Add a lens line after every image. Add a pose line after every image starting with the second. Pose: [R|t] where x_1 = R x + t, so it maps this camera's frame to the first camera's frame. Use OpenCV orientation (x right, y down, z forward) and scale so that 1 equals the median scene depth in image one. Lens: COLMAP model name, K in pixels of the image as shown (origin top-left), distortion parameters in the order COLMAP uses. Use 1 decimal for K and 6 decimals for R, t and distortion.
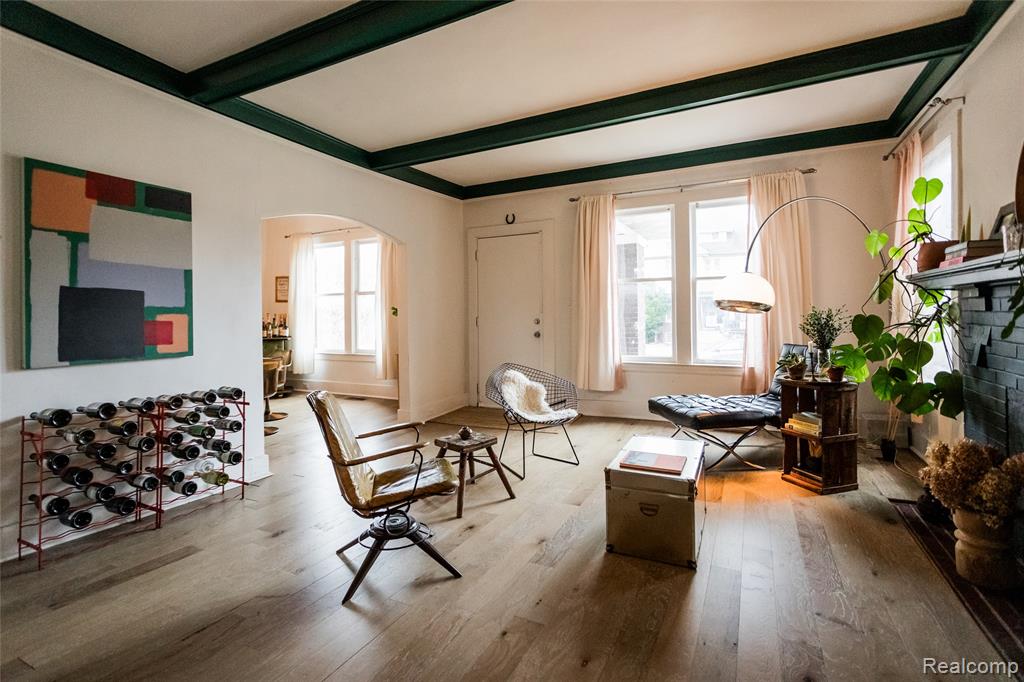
lens RADIAL K [[490.1, 0, 498.9], [0, 490.1, 309.7], [0, 0, 1]] dist [0.001331, 0.001402]
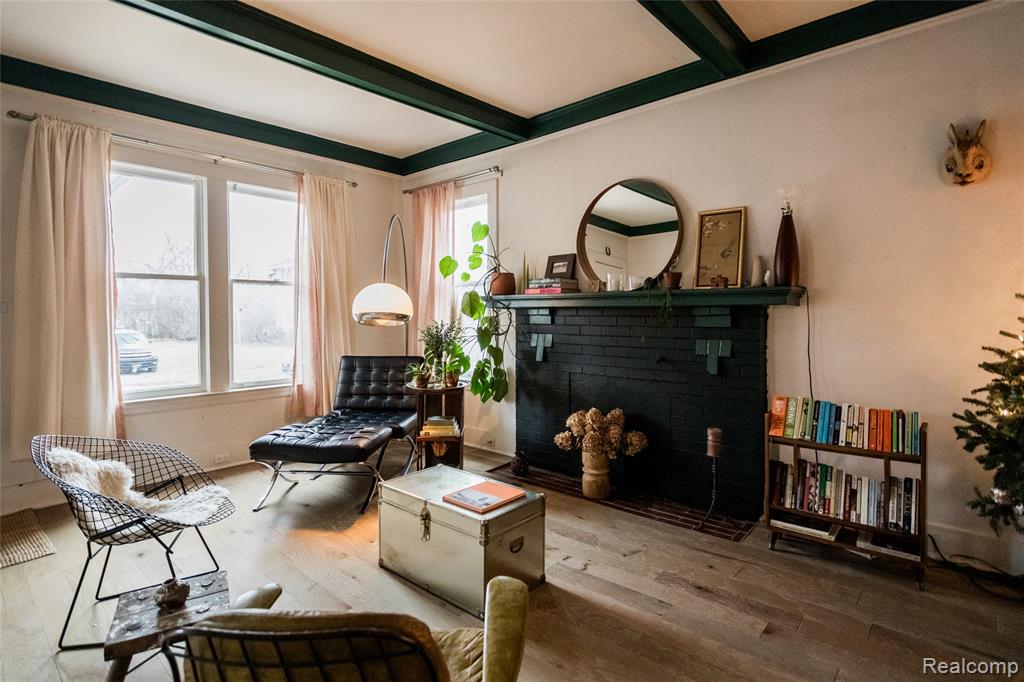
lens RADIAL K [[529.0, 0, 507.8], [0, 529.0, 322.4], [0, 0, 1]] dist [0.004902, 0.004293]
pose [[0.240894, -0.005762, 0.970534, -0.335279], [-0.009101, 0.999925, 0.008196, -0.008572], [-0.970509, -0.010807, 0.240823, 0.397395]]
